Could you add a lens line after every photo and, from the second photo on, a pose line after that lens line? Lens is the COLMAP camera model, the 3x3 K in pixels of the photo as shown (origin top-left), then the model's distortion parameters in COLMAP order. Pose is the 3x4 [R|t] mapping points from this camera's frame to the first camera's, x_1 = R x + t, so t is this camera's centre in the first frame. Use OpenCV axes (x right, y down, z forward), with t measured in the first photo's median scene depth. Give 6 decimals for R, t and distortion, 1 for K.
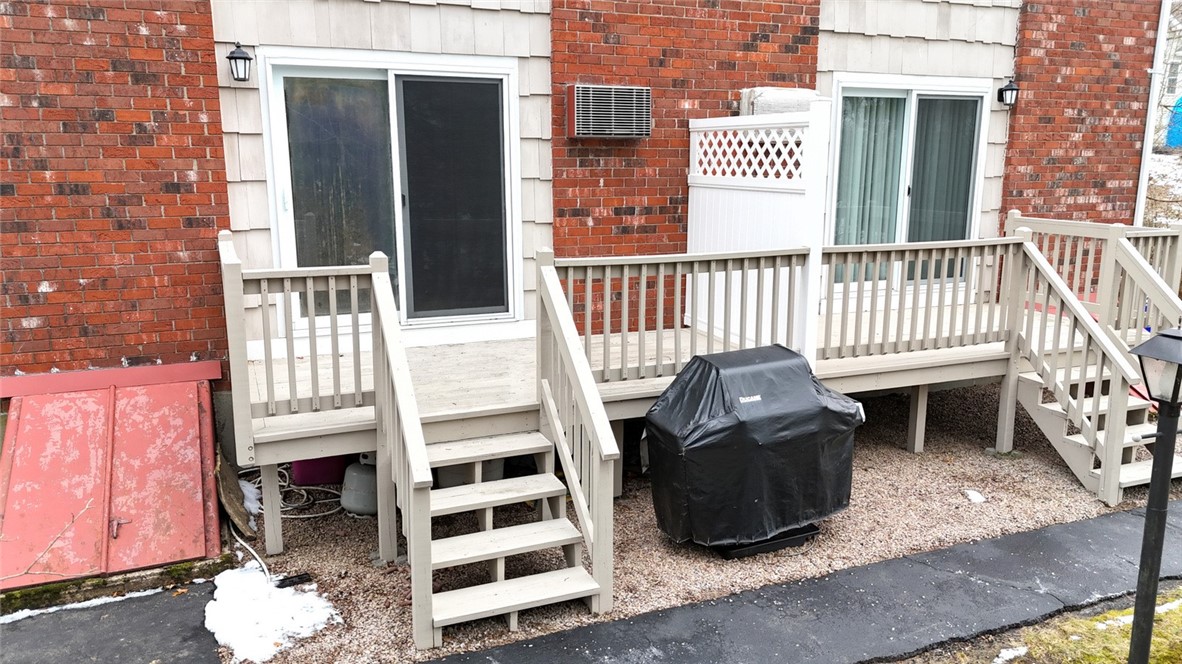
lens RADIAL K [[897.1, 0, 591.0], [0, 897.1, 332.0], [0, 0, 1]] dist [0.084276, -0.087163]
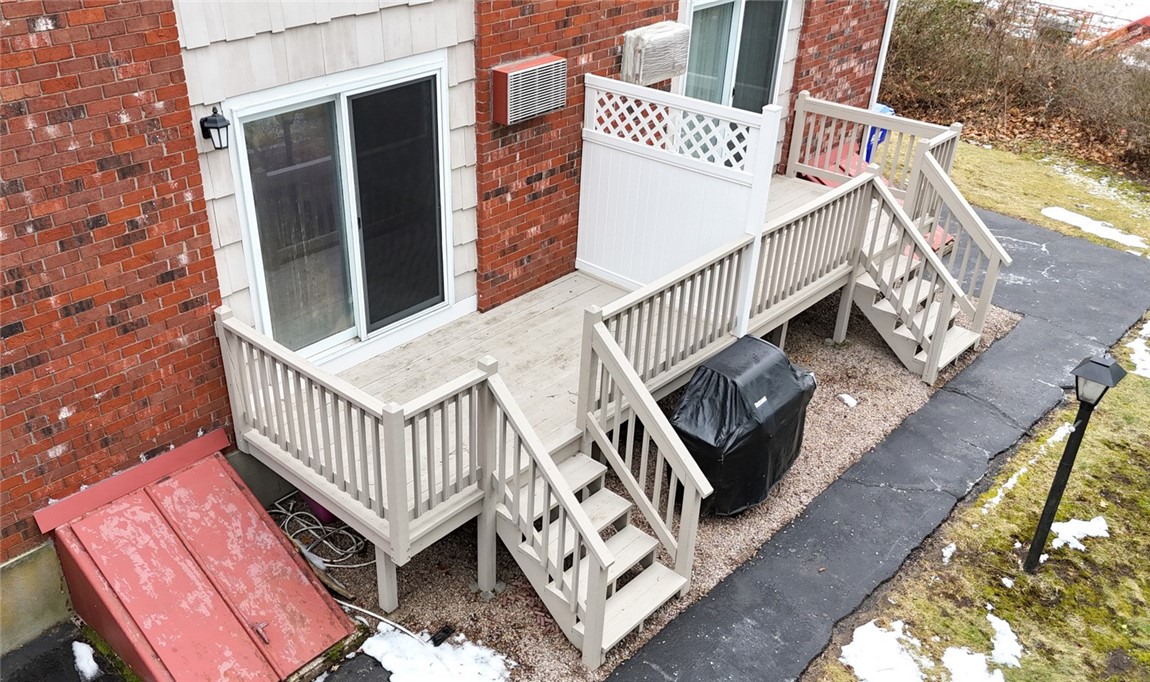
lens RADIAL K [[1018.5, 0, 497.0], [0, 1018.5, 387.1], [0, 0, 1]] dist [0.083879, -0.125800]
pose [[0.922347, -0.201983, 0.329360, -0.507409], [0.078153, 0.932380, 0.352930, -0.386966], [-0.378375, -0.299784, 0.875764, -0.063238]]
